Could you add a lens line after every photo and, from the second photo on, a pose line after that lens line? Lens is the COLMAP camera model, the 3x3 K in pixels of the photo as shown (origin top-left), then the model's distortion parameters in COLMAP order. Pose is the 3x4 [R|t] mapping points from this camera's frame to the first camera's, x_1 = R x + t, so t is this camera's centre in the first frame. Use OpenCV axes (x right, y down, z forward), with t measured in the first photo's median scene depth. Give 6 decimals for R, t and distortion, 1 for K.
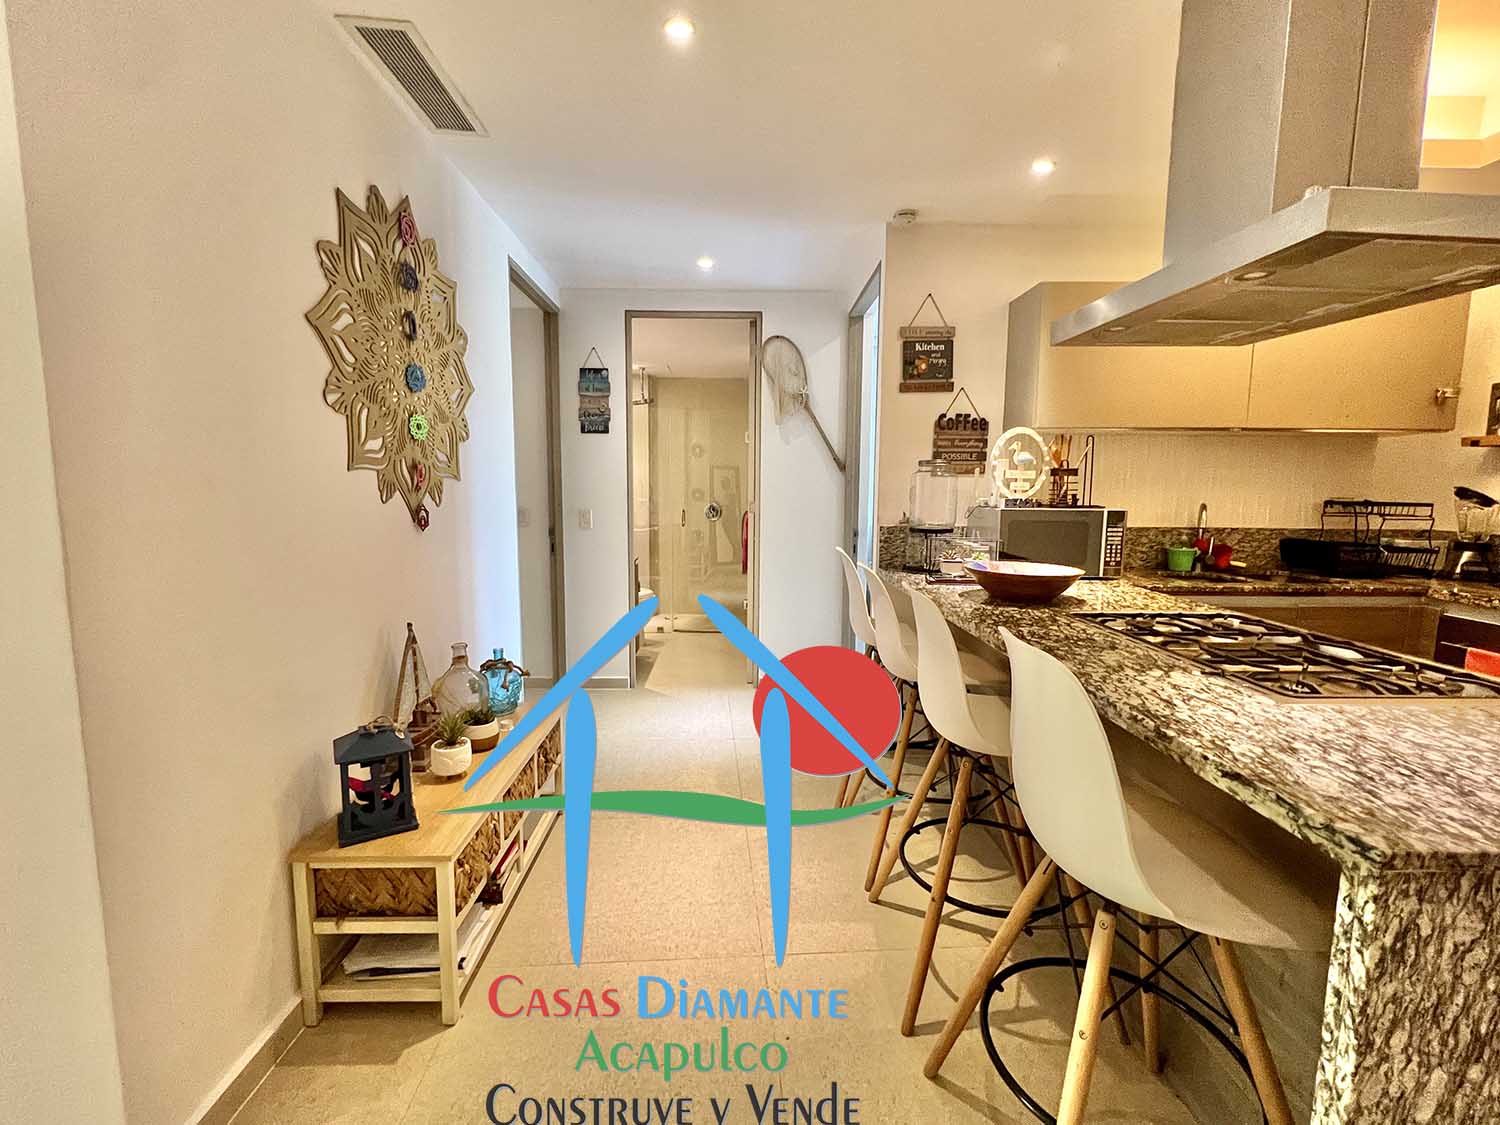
lens RADIAL K [[654.5, 0, 748.4], [0, 654.5, 558.7], [0, 0, 1]] dist [0.000637, 0.000308]
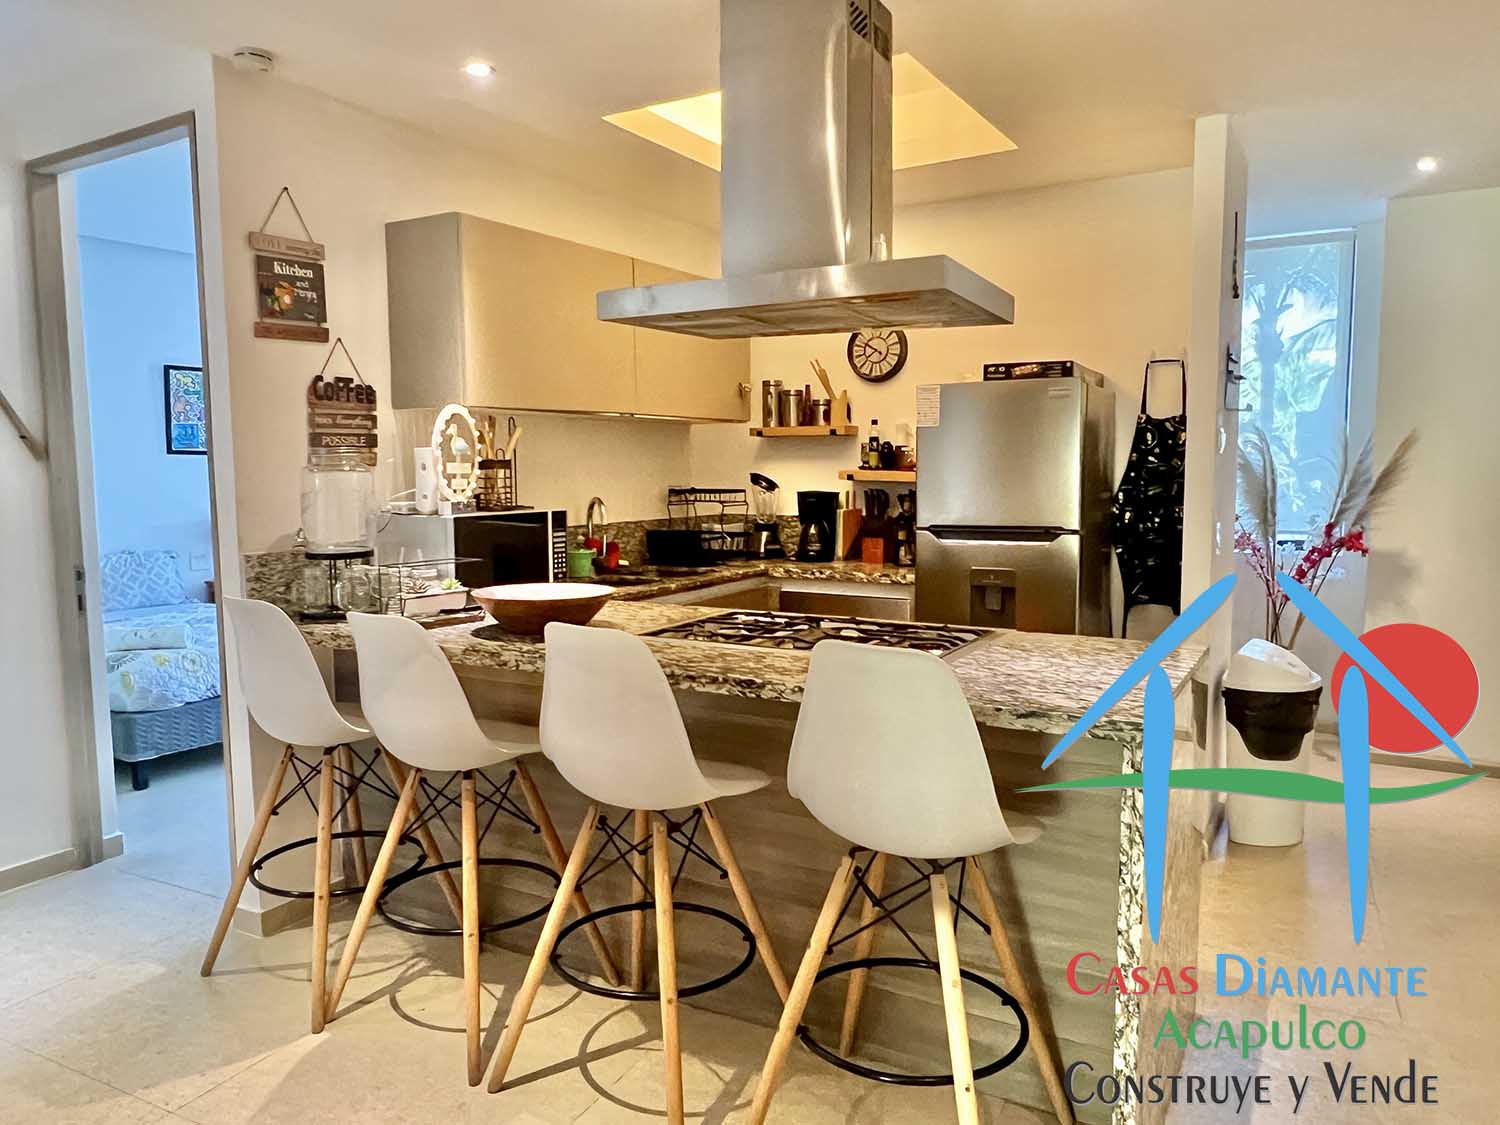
lens RADIAL K [[1038.5, 0, 750.2], [0, 1038.5, 560.4], [0, 0, 1]] dist [0.005650, -0.000319]
pose [[0.520765, -0.089919, 0.848951, -0.386878], [0.106270, 0.993531, 0.040044, -0.035380], [-0.847060, 0.069364, 0.526952, 0.106304]]
